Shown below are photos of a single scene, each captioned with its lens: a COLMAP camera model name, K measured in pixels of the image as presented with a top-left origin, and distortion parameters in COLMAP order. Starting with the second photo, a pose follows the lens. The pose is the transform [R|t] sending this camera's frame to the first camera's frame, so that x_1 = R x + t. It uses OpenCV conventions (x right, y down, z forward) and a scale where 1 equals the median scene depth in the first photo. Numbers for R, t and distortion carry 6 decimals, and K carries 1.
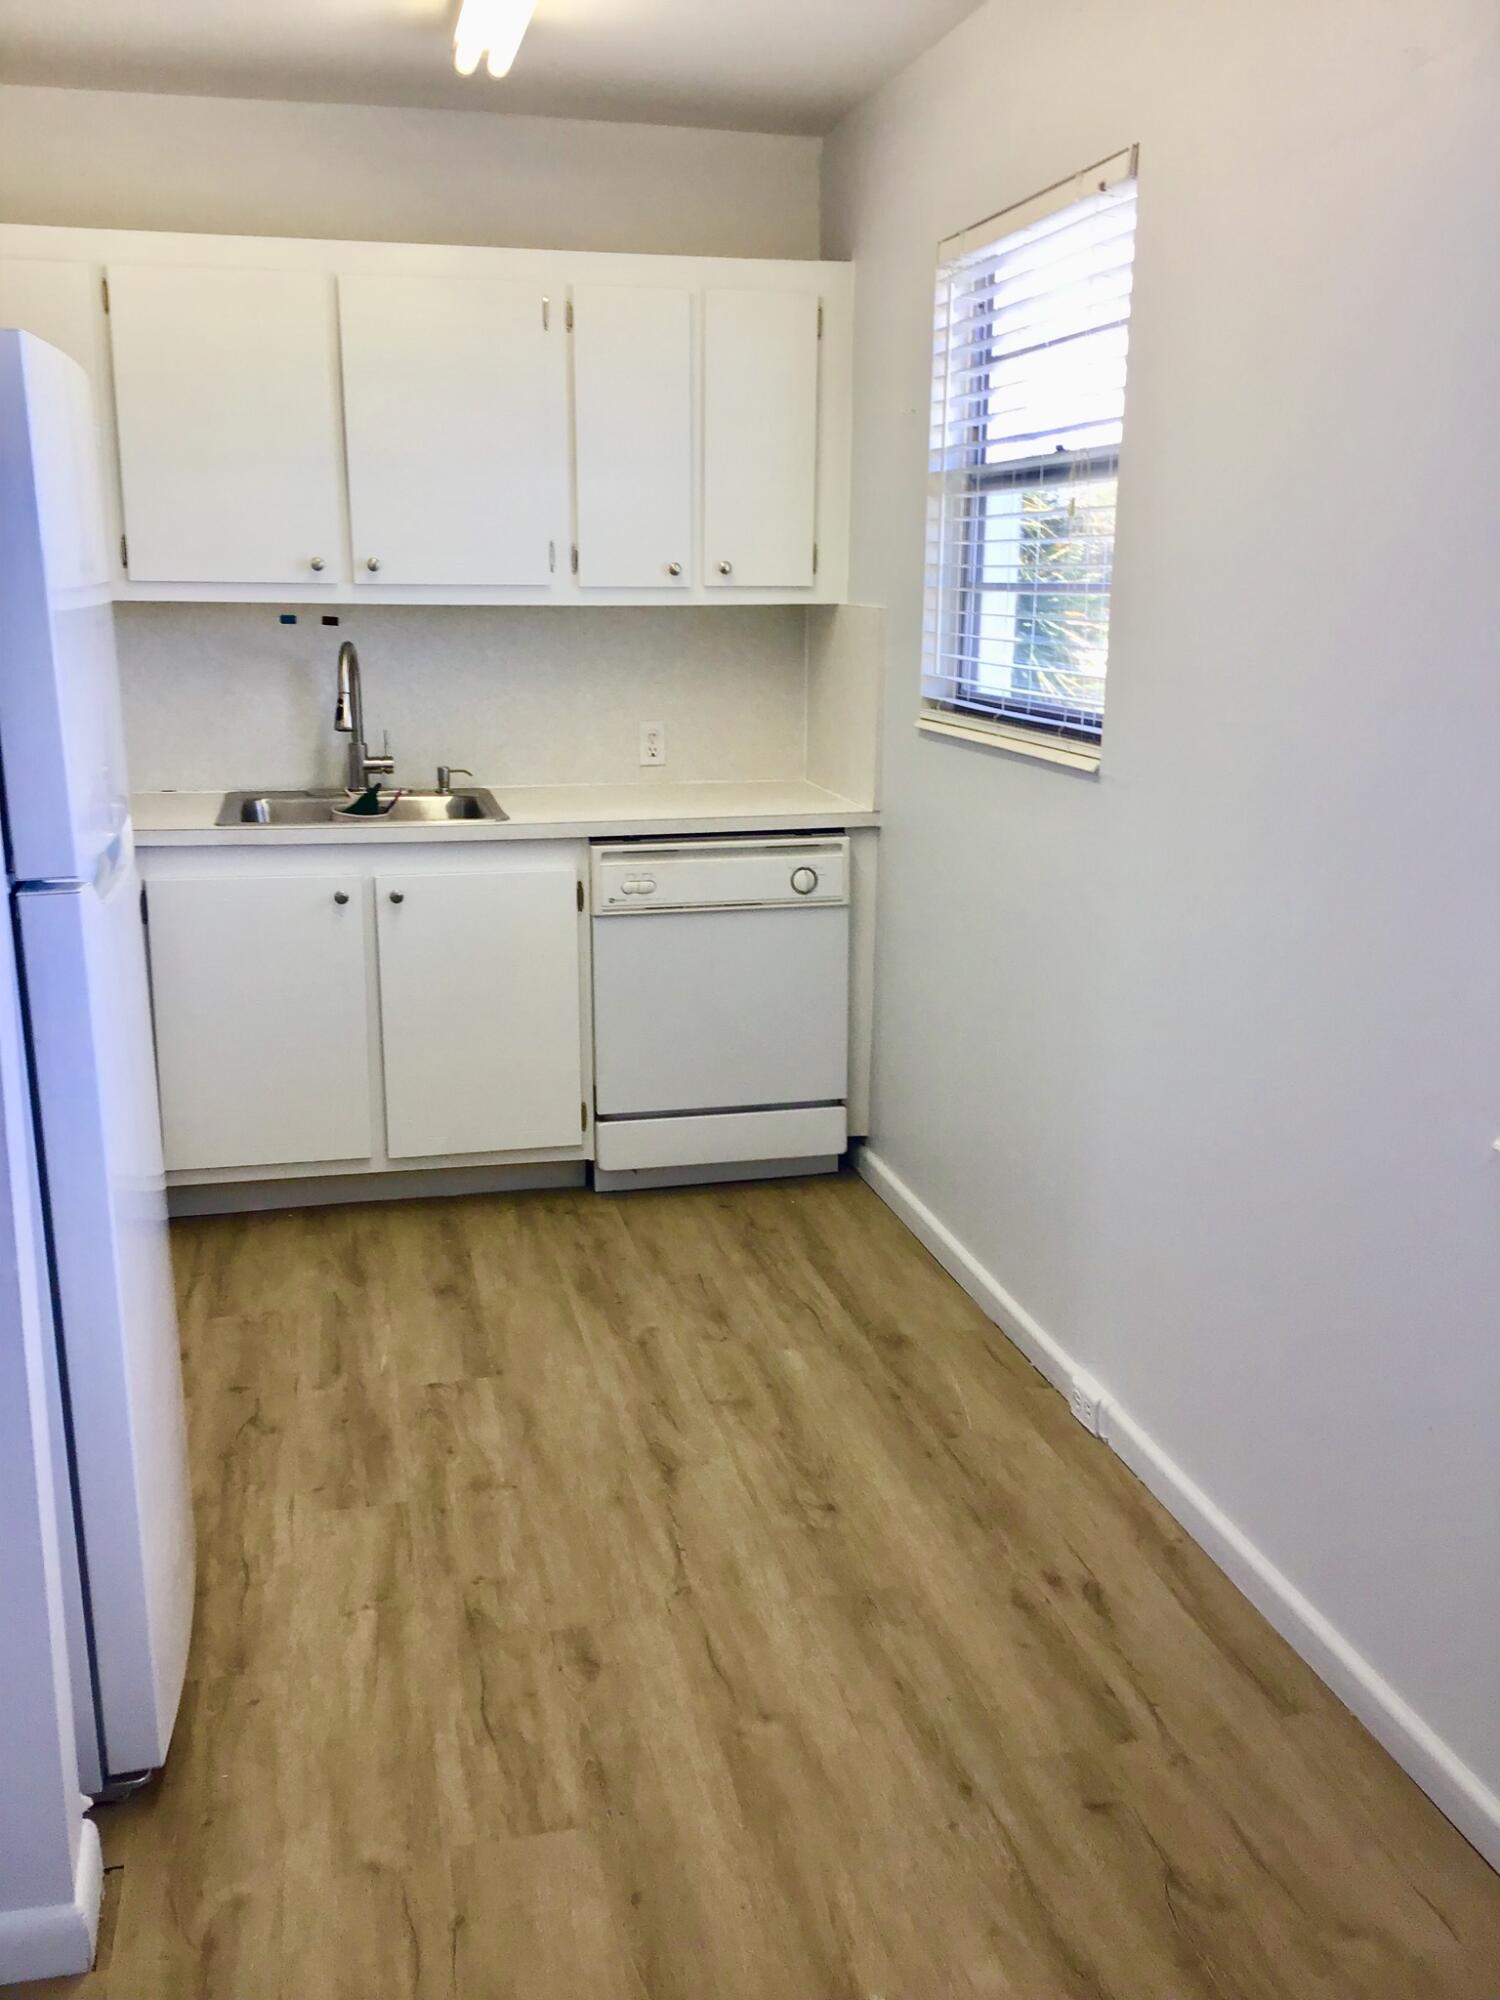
lens RADIAL K [[1786.0, 0, 722.6], [0, 1786.0, 1002.5], [0, 0, 1]] dist [0.108739, -0.187742]
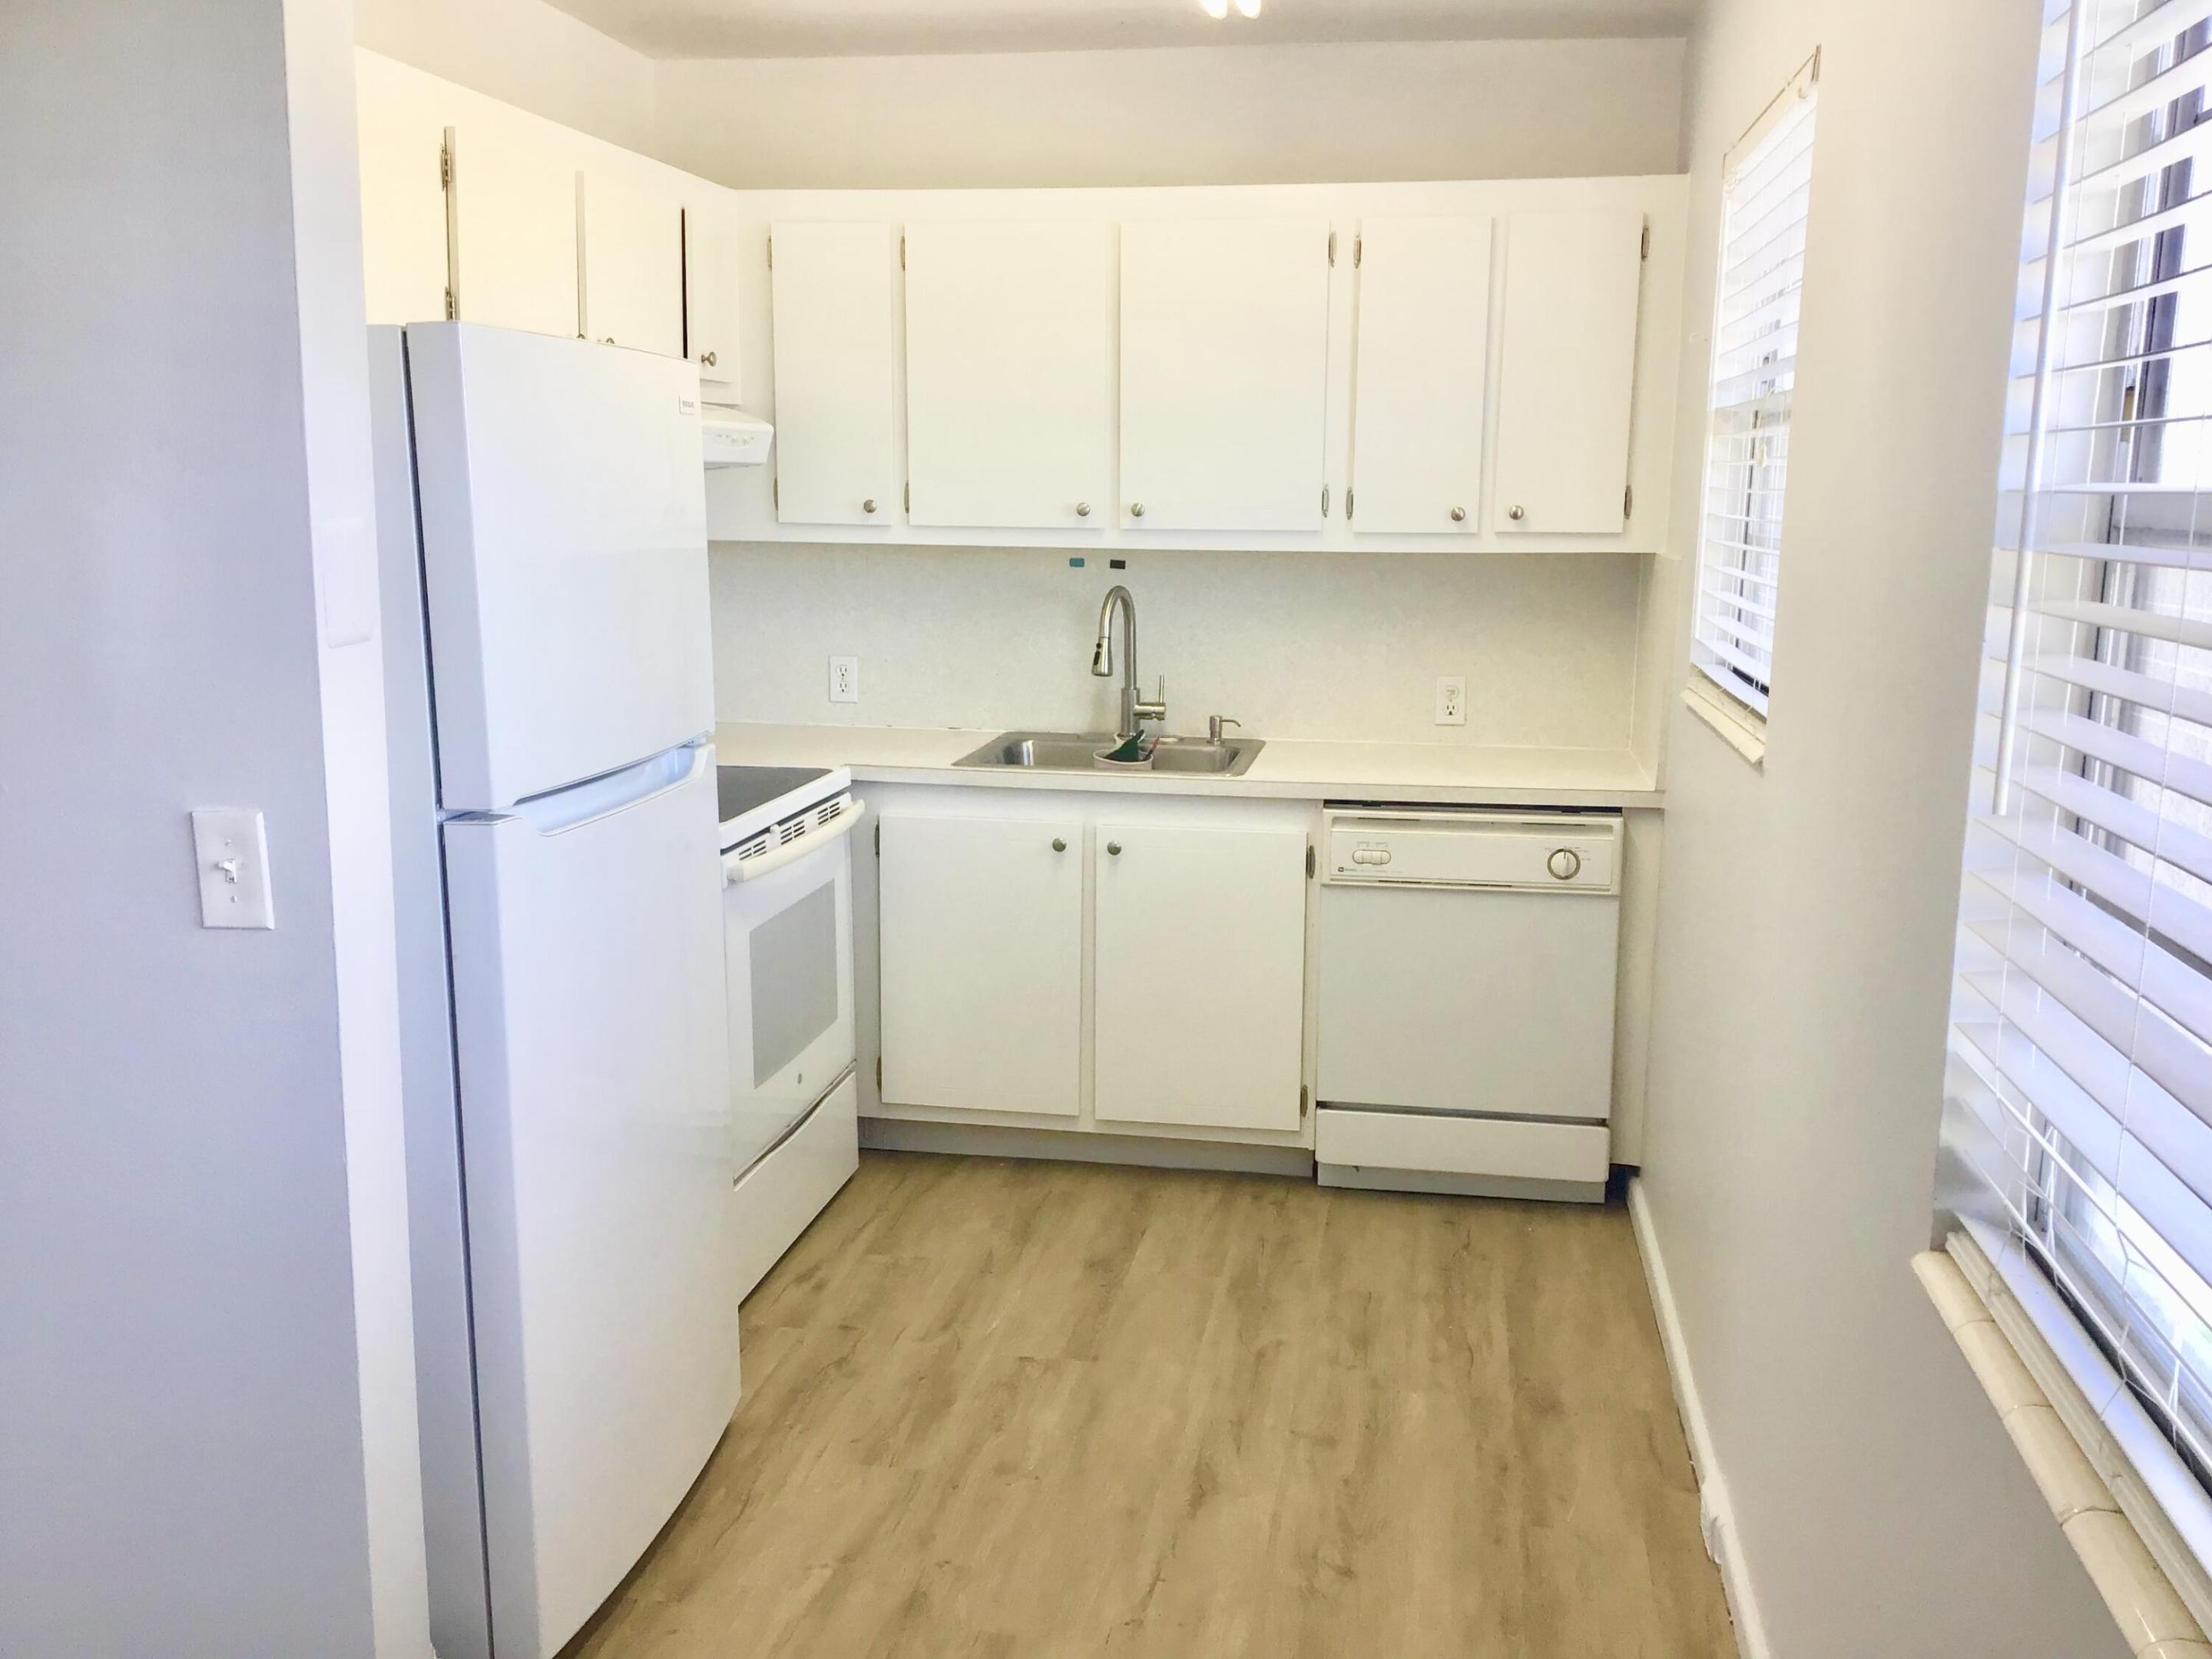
lens RADIAL K [[1975.3, 0, 1099.5], [0, 1975.3, 841.0], [0, 0, 1]] dist [0.108739, -0.187742]
pose [[0.920719, 0.072710, -0.383391, 0.220668], [-0.095625, 0.994572, -0.041024, -0.018645], [0.378327, 0.074433, 0.922674, 0.013902]]
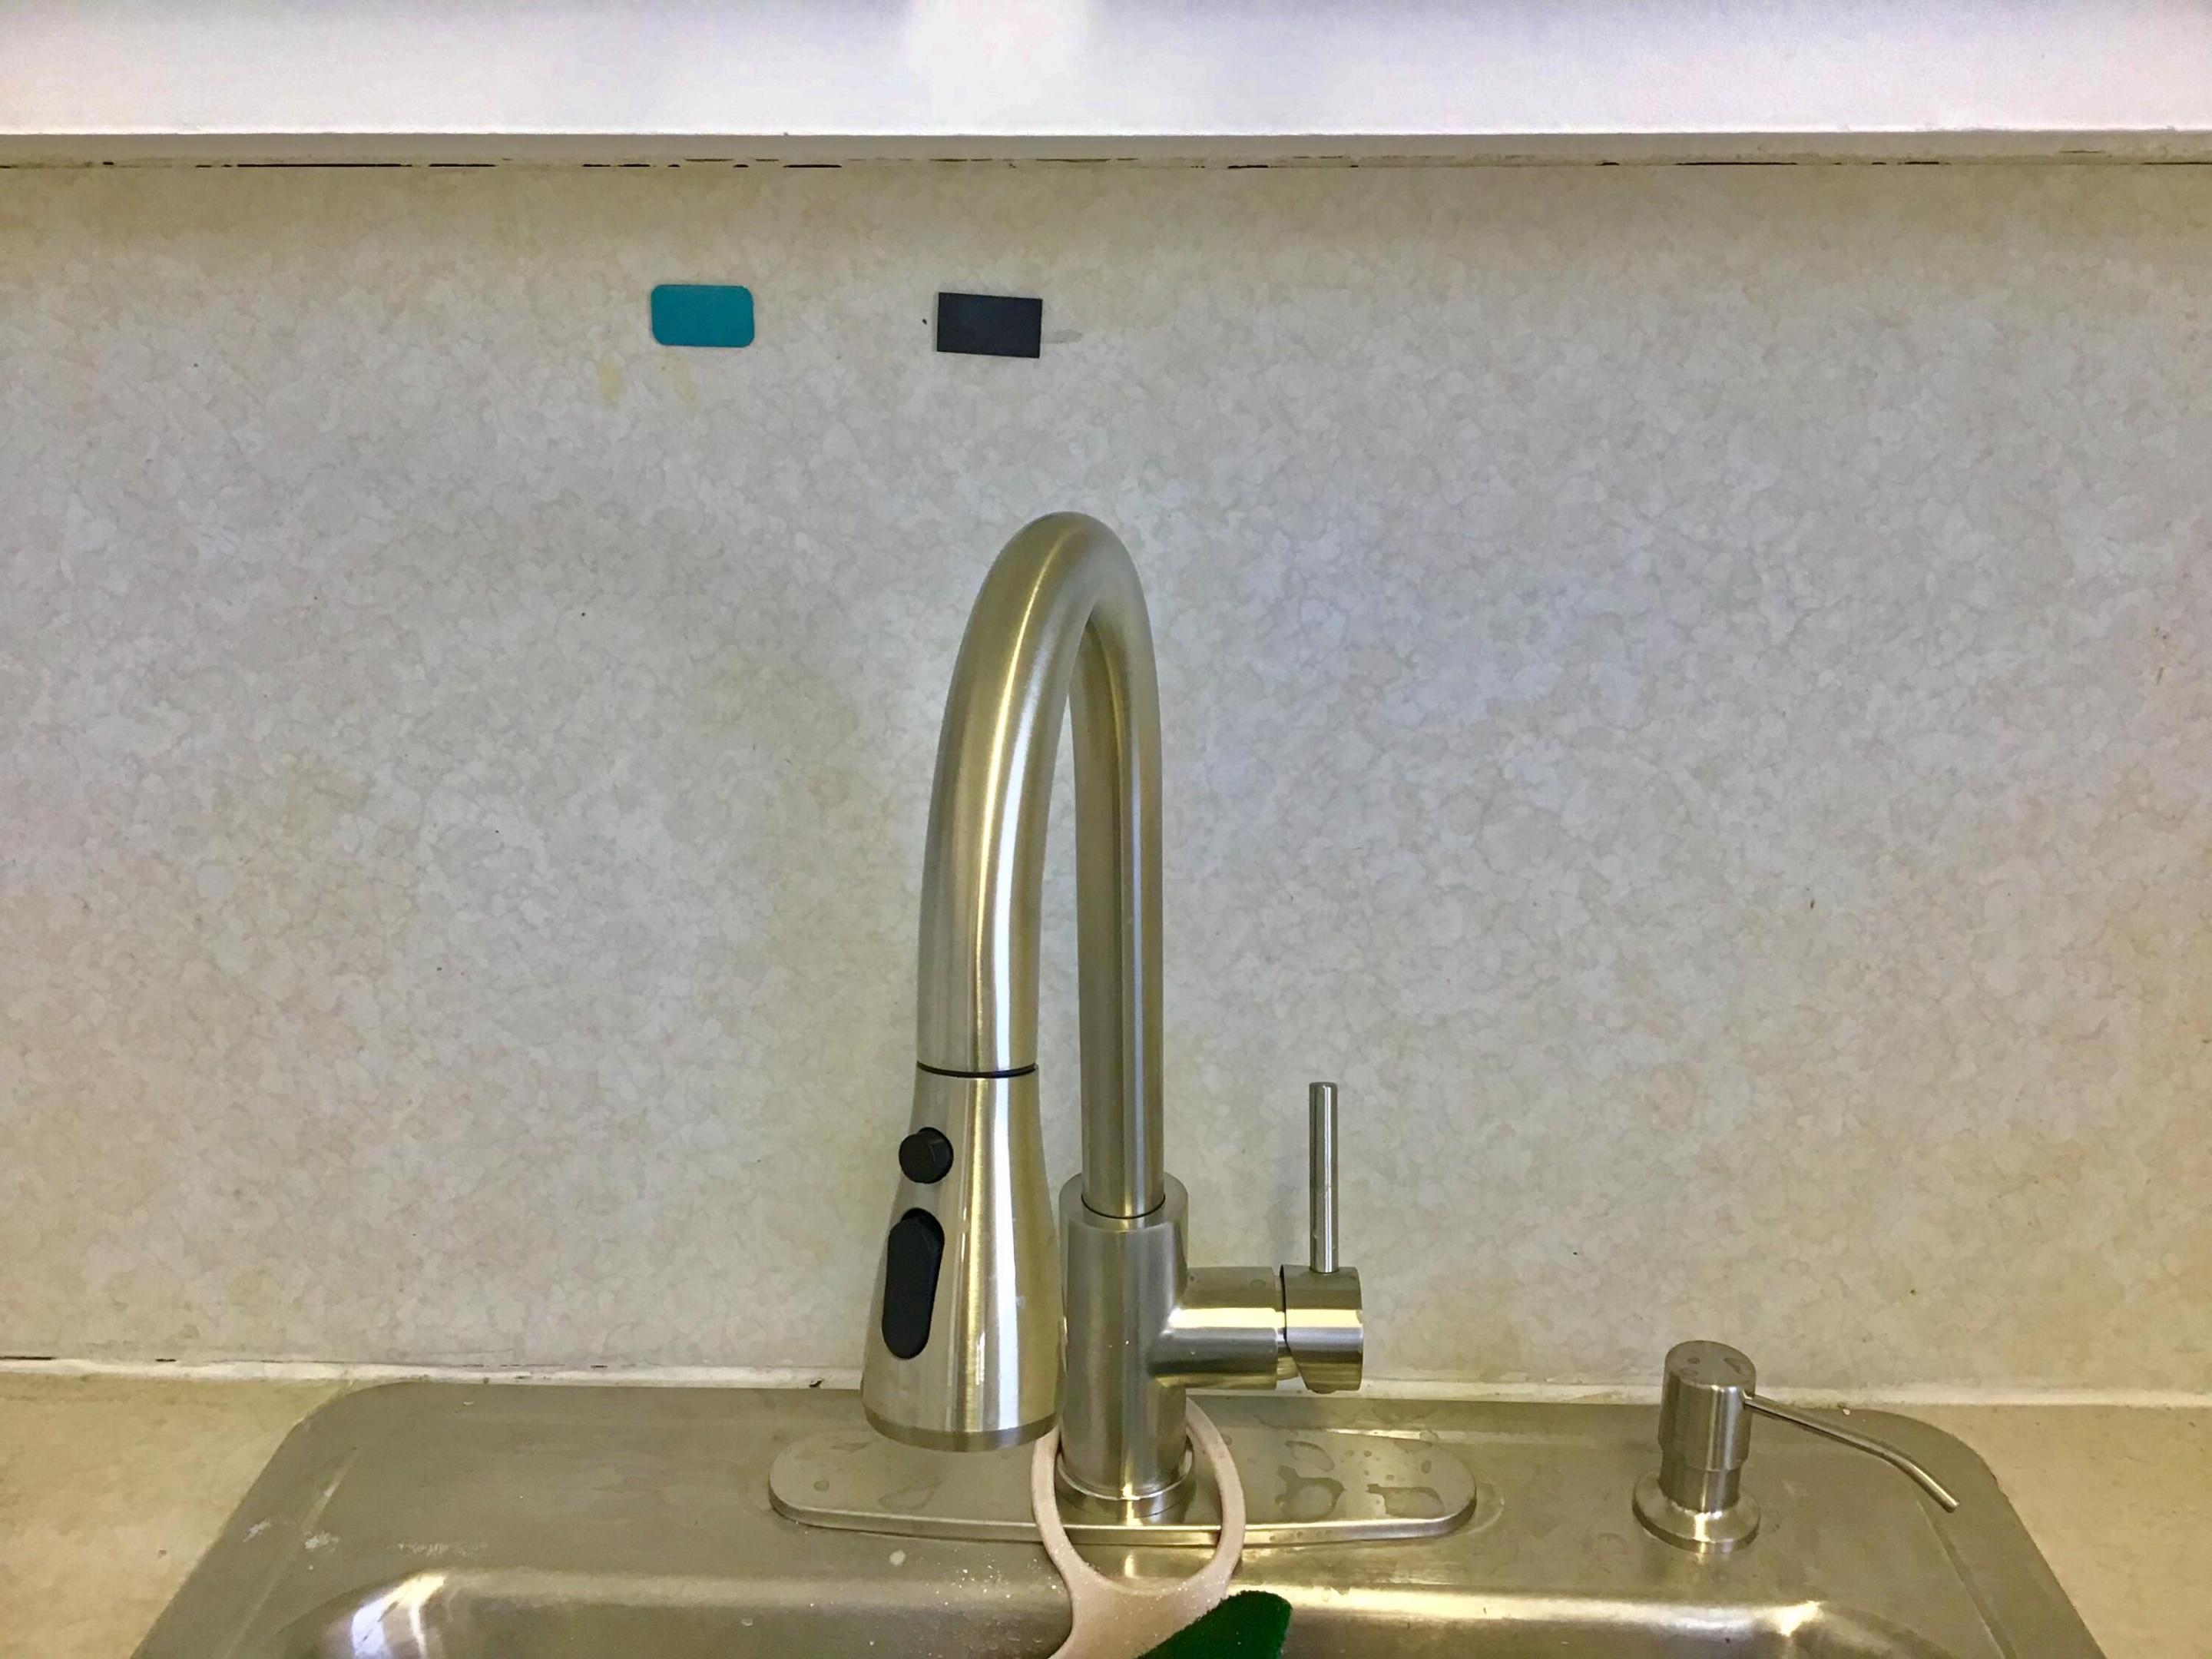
lens RADIAL K [[1975.3, 0, 1104.2], [0, 1975.3, 828.0], [0, 0, 1]] dist [0.108739, -0.187742]
pose [[0.967186, 0.065718, -0.245423, -0.187792], [-0.052718, 0.996855, 0.059177, -0.203614], [0.248540, -0.044297, 0.967608, 0.948919]]
